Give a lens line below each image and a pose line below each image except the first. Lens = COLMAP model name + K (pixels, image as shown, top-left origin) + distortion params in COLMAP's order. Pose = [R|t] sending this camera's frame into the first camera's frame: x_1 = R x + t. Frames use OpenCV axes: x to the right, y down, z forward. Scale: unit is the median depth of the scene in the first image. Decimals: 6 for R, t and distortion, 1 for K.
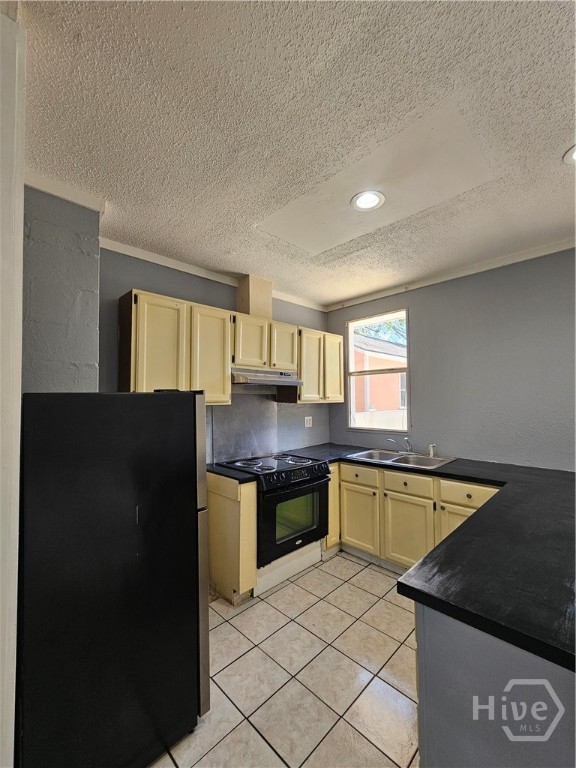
lens RADIAL K [[316.3, 0, 290.7], [0, 316.3, 388.5], [0, 0, 1]] dist [-0.002832, 0.001421]
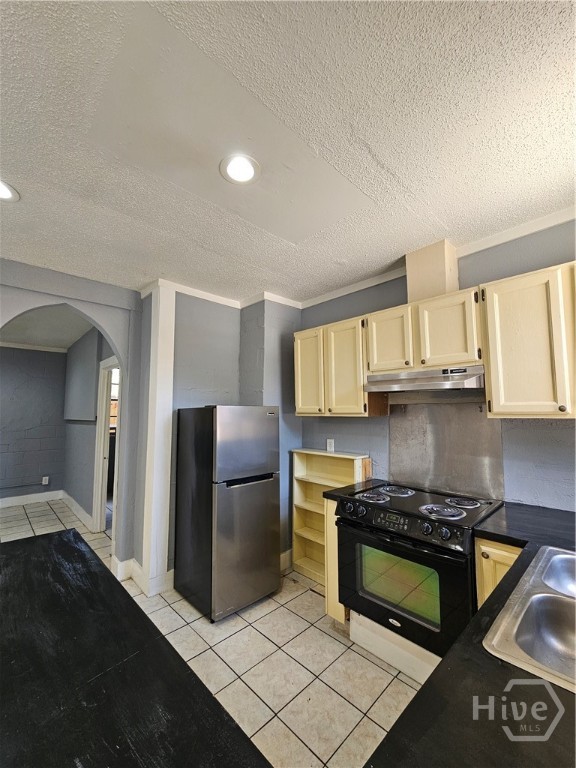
lens RADIAL K [[316.3, 0, 290.7], [0, 316.3, 388.5], [0, 0, 1]] dist [-0.002832, 0.001421]
pose [[-0.015055, -0.067682, -0.997593, 0.634235], [0.036515, 0.997004, -0.068194, 0.021227], [0.999220, -0.037453, -0.012538, 0.693592]]
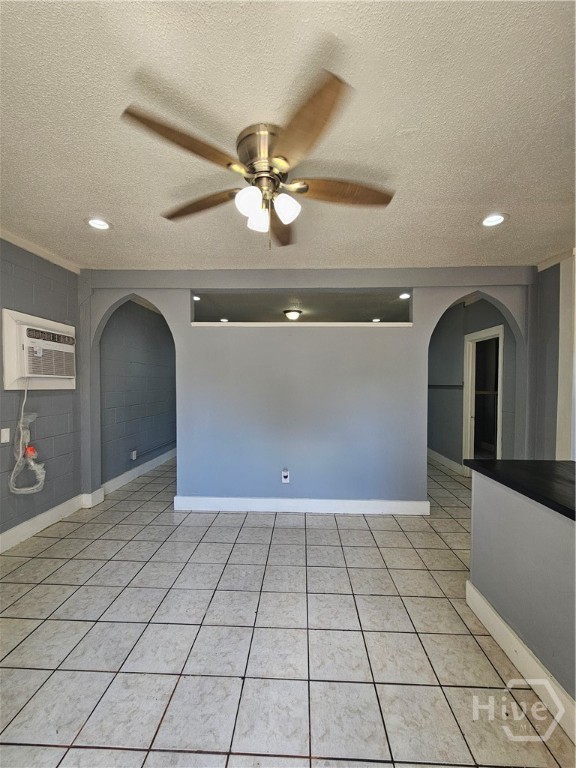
lens RADIAL K [[316.3, 0, 290.7], [0, 316.3, 388.5], [0, 0, 1]] dist [-0.002832, 0.001421]
pose [[-0.729781, 0.022406, -0.683314, 1.027967], [0.028841, 0.999582, 0.001975, 0.022191], [0.683073, -0.018266, -0.730122, 0.415315]]
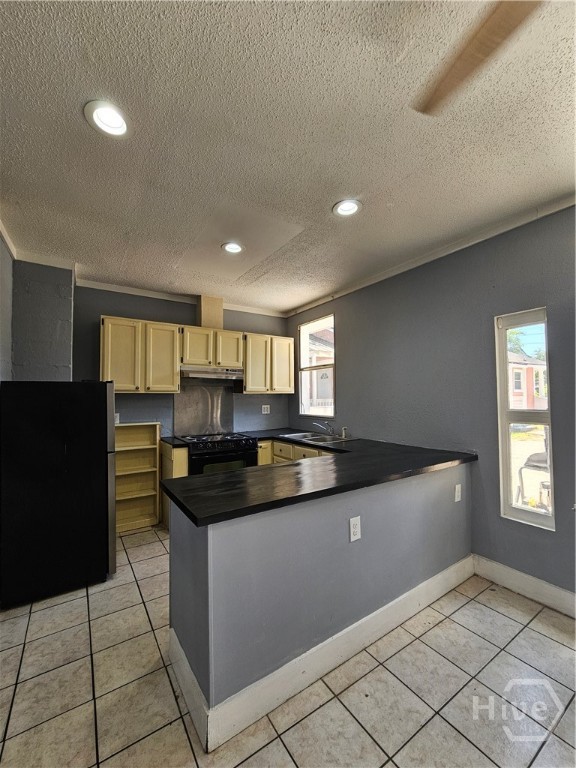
lens RADIAL K [[316.3, 0, 290.7], [0, 316.3, 388.5], [0, 0, 1]] dist [-0.002832, 0.001421]
pose [[0.982378, -0.001480, -0.186899, 0.470457], [0.003428, 0.999943, 0.010095, 0.016144], [0.186874, -0.010558, 0.982327, -0.221805]]
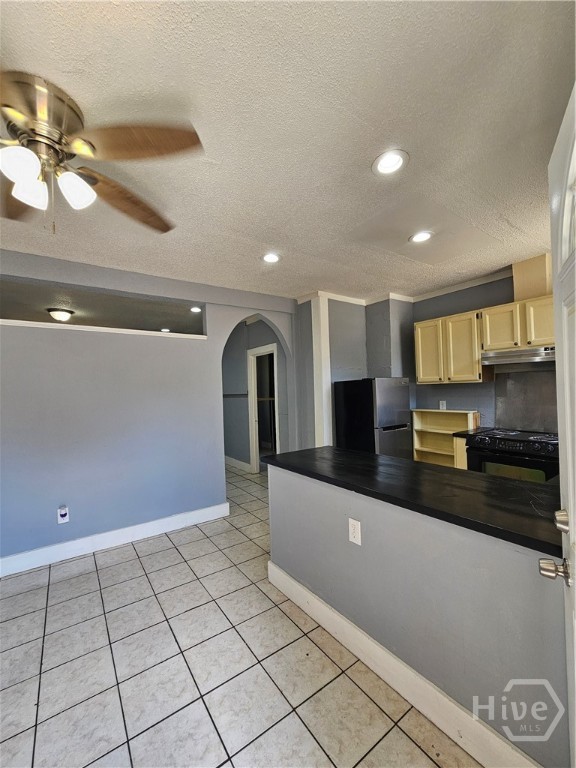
lens RADIAL K [[316.3, 0, 290.7], [0, 316.3, 388.5], [0, 0, 1]] dist [-0.002832, 0.001421]
pose [[-0.160151, 0.010942, -0.987032, 1.061965], [0.067246, 0.997736, 0.000150, 0.020695], [0.984799, -0.066349, -0.160524, 0.380241]]
